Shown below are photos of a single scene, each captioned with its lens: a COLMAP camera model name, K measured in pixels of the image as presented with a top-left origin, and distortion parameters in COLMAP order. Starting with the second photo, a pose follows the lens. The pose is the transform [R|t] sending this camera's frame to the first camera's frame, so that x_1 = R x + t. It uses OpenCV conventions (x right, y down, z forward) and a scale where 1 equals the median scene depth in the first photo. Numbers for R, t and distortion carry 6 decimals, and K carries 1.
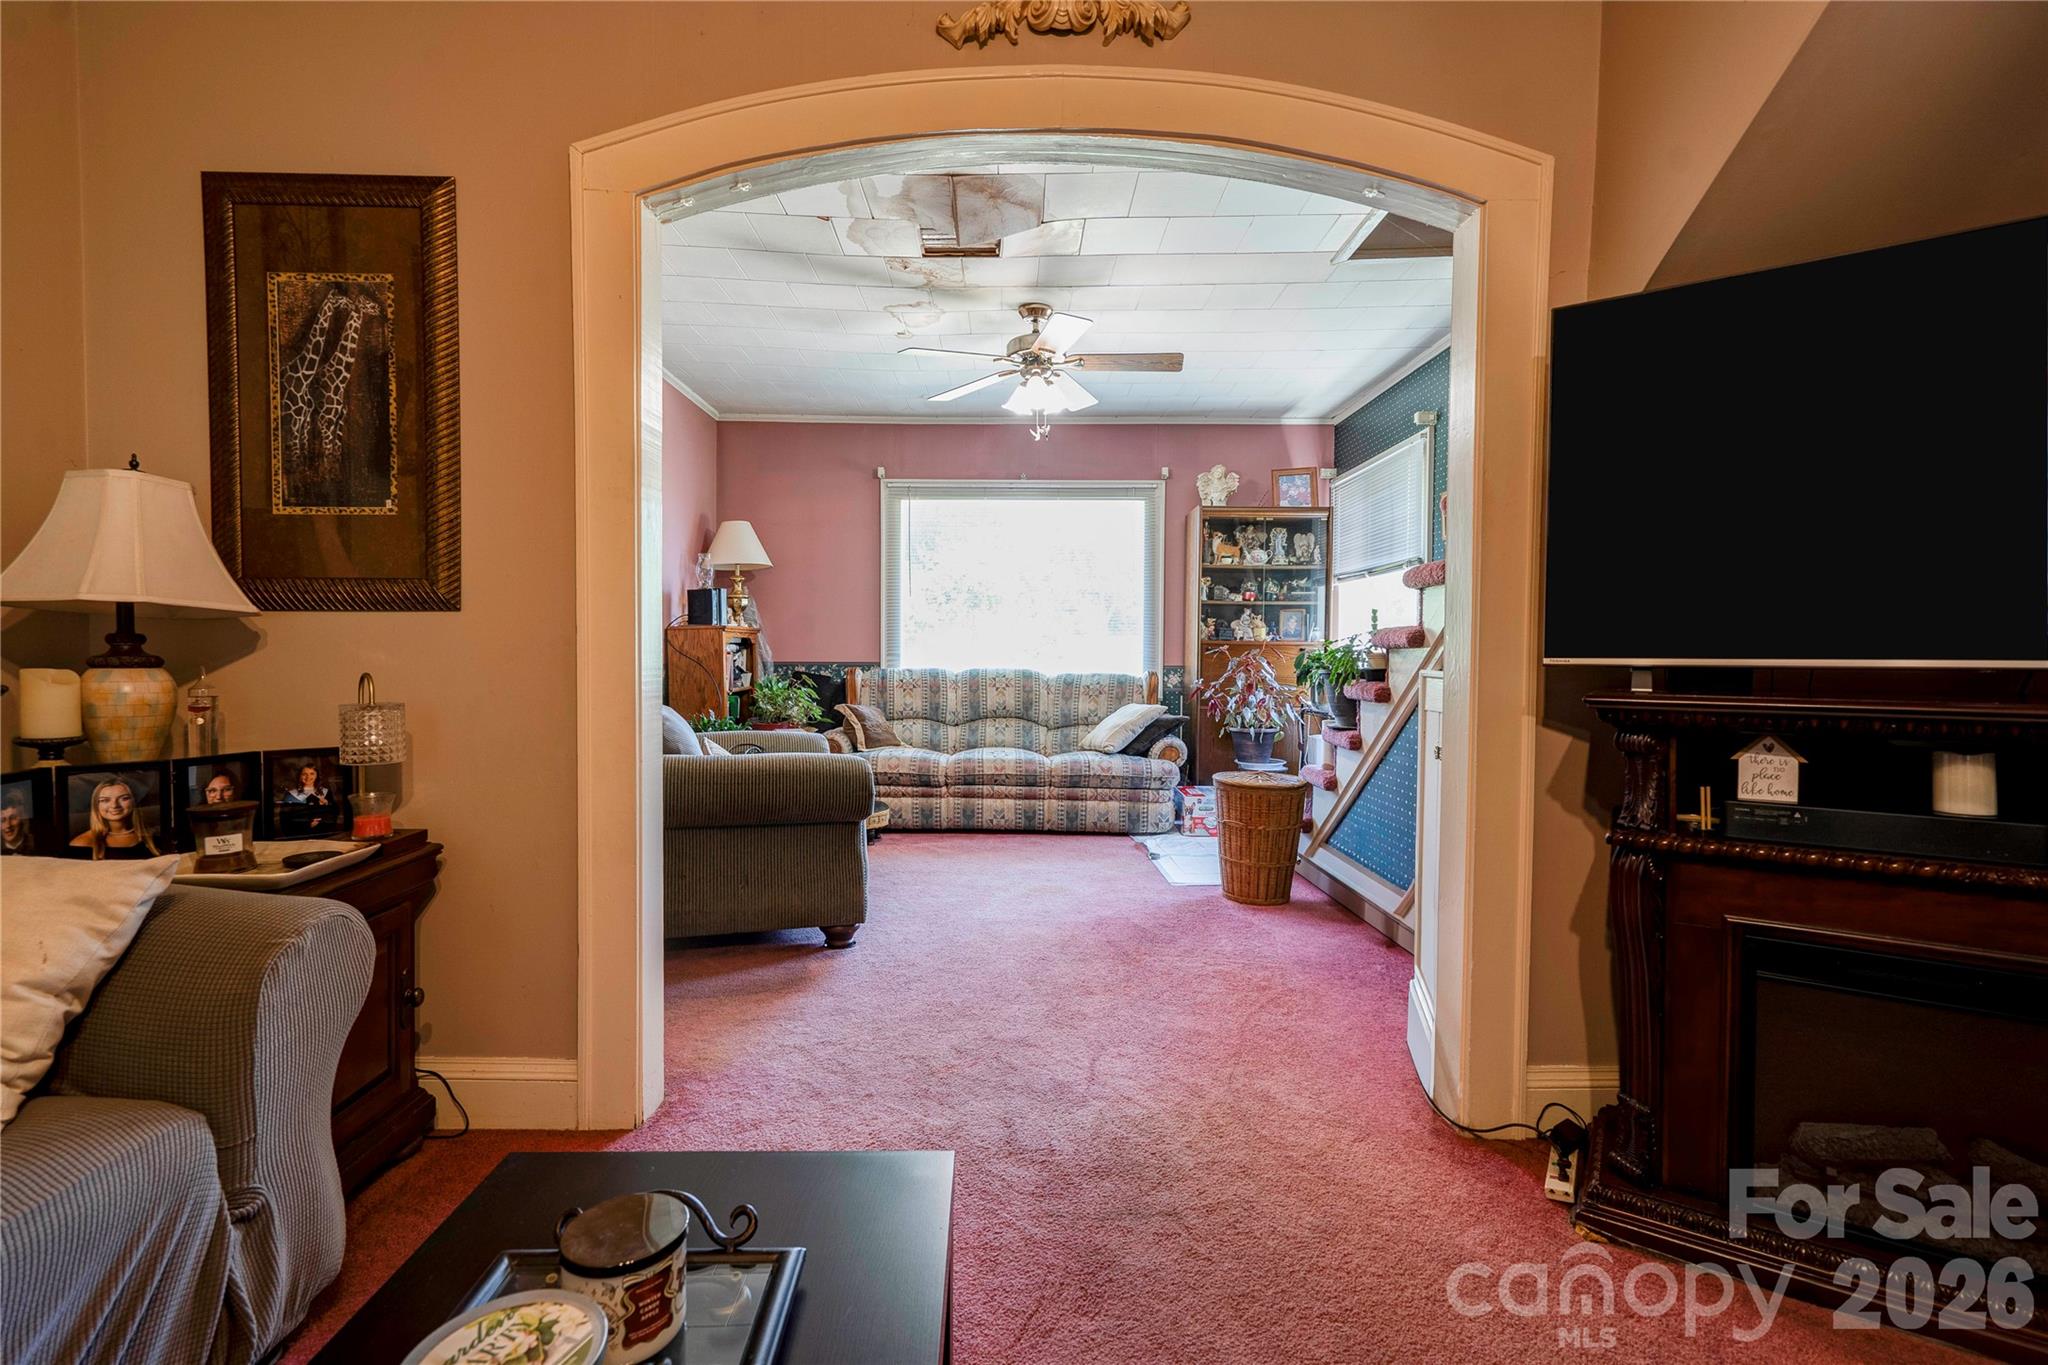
lens RADIAL K [[934.6, 0, 1014.3], [0, 934.6, 675.3], [0, 0, 1]] dist [-0.011616, 0.017329]
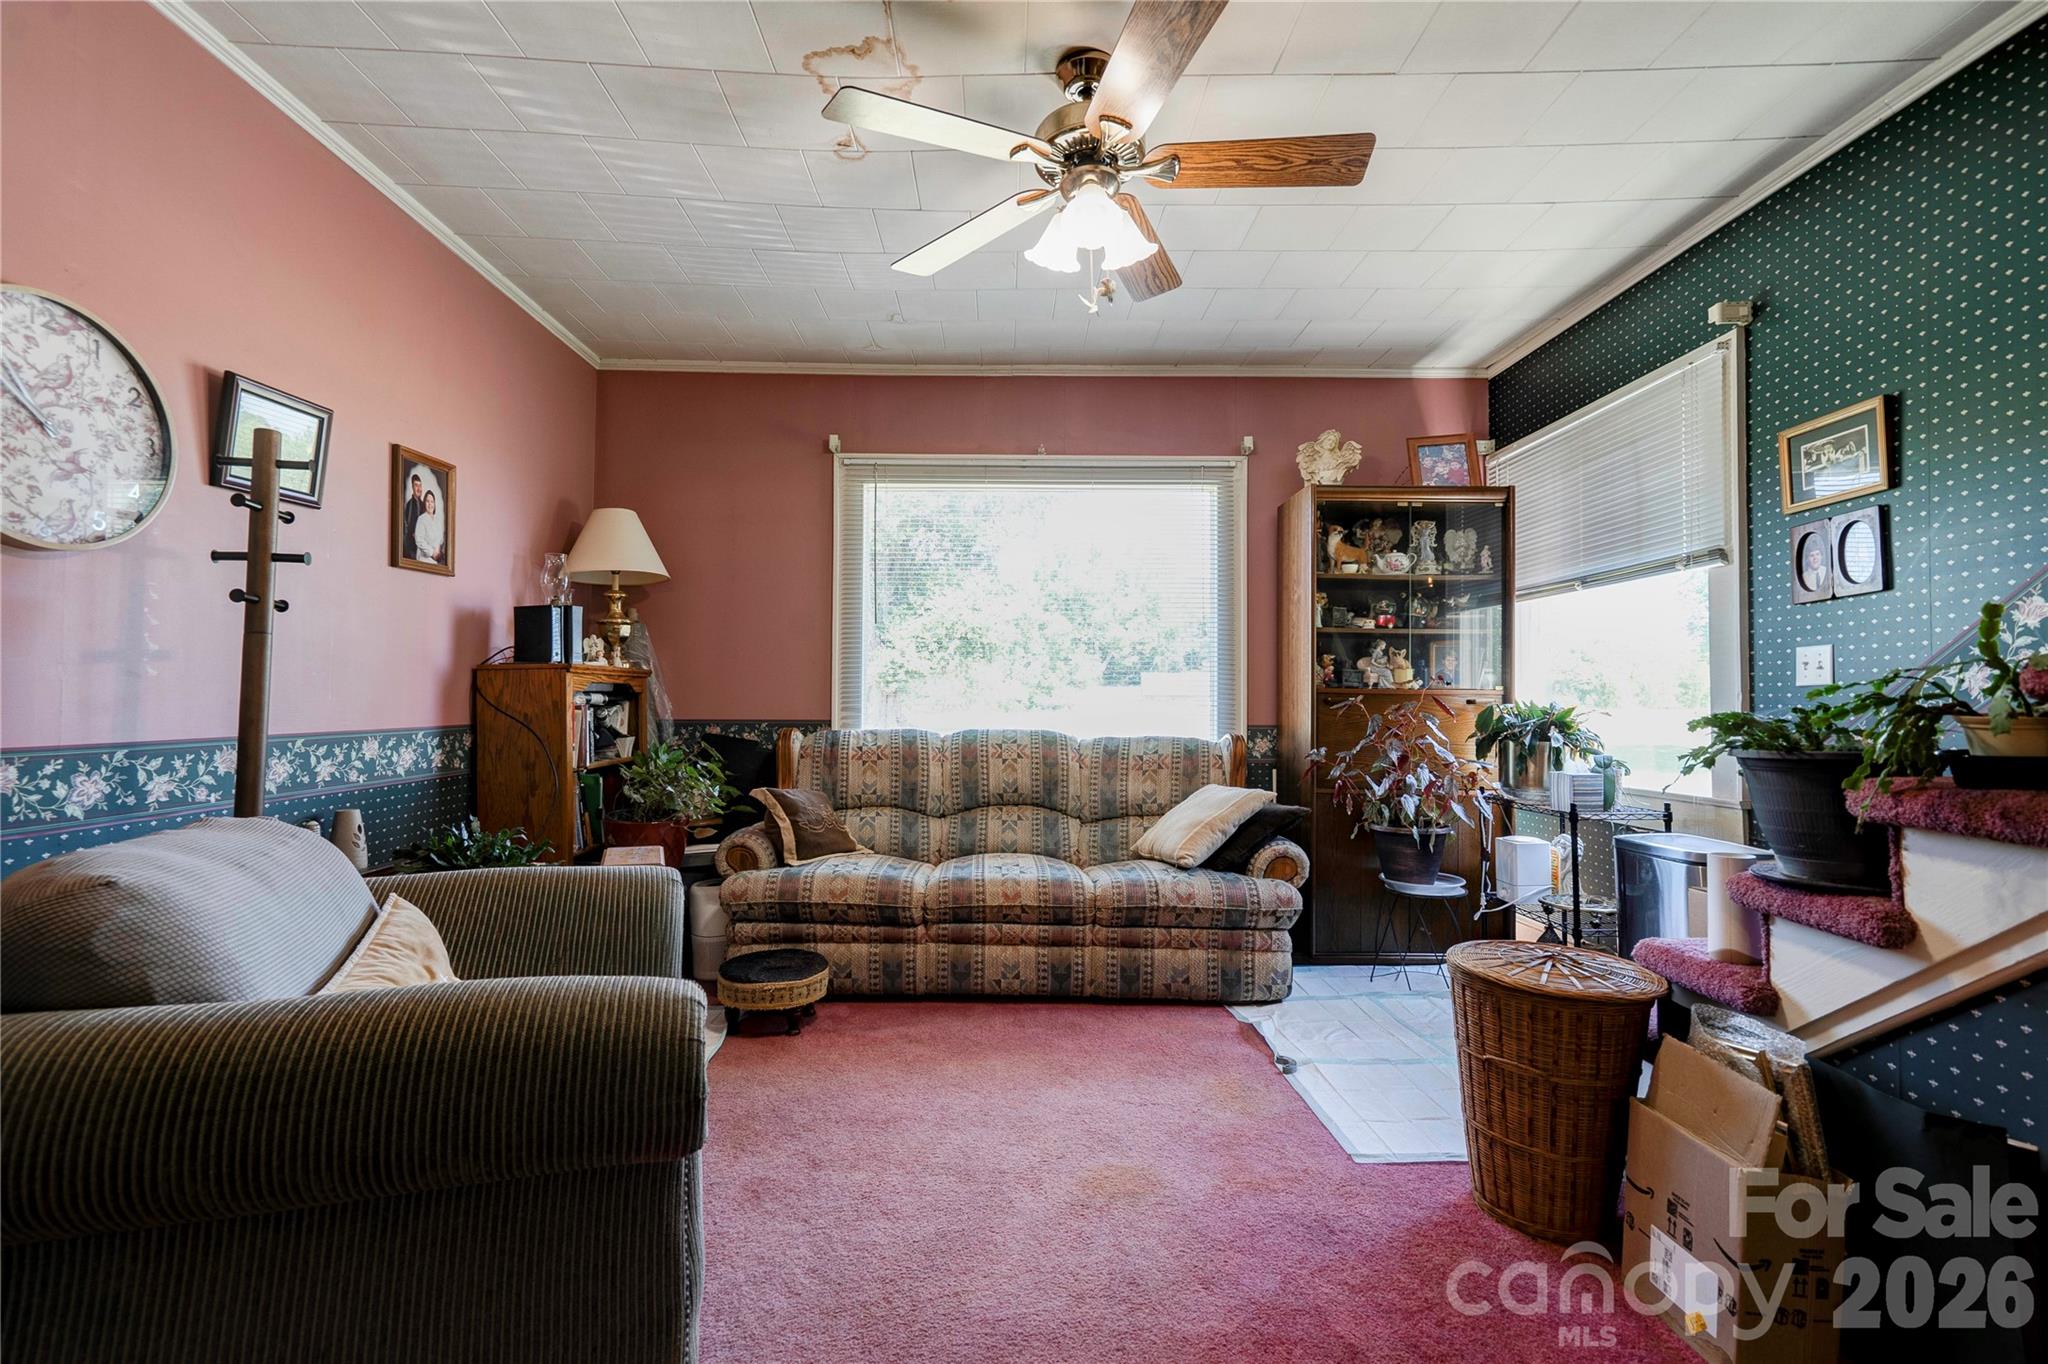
lens RADIAL K [[934.6, 0, 1014.3], [0, 934.6, 674.8], [0, 0, 1]] dist [-0.011616, 0.017329]
pose [[0.999969, 0.000334, 0.007864, -0.017250], [0.000094, 0.998526, -0.054269, -0.010995], [-0.007870, 0.054268, 0.998495, 0.348866]]
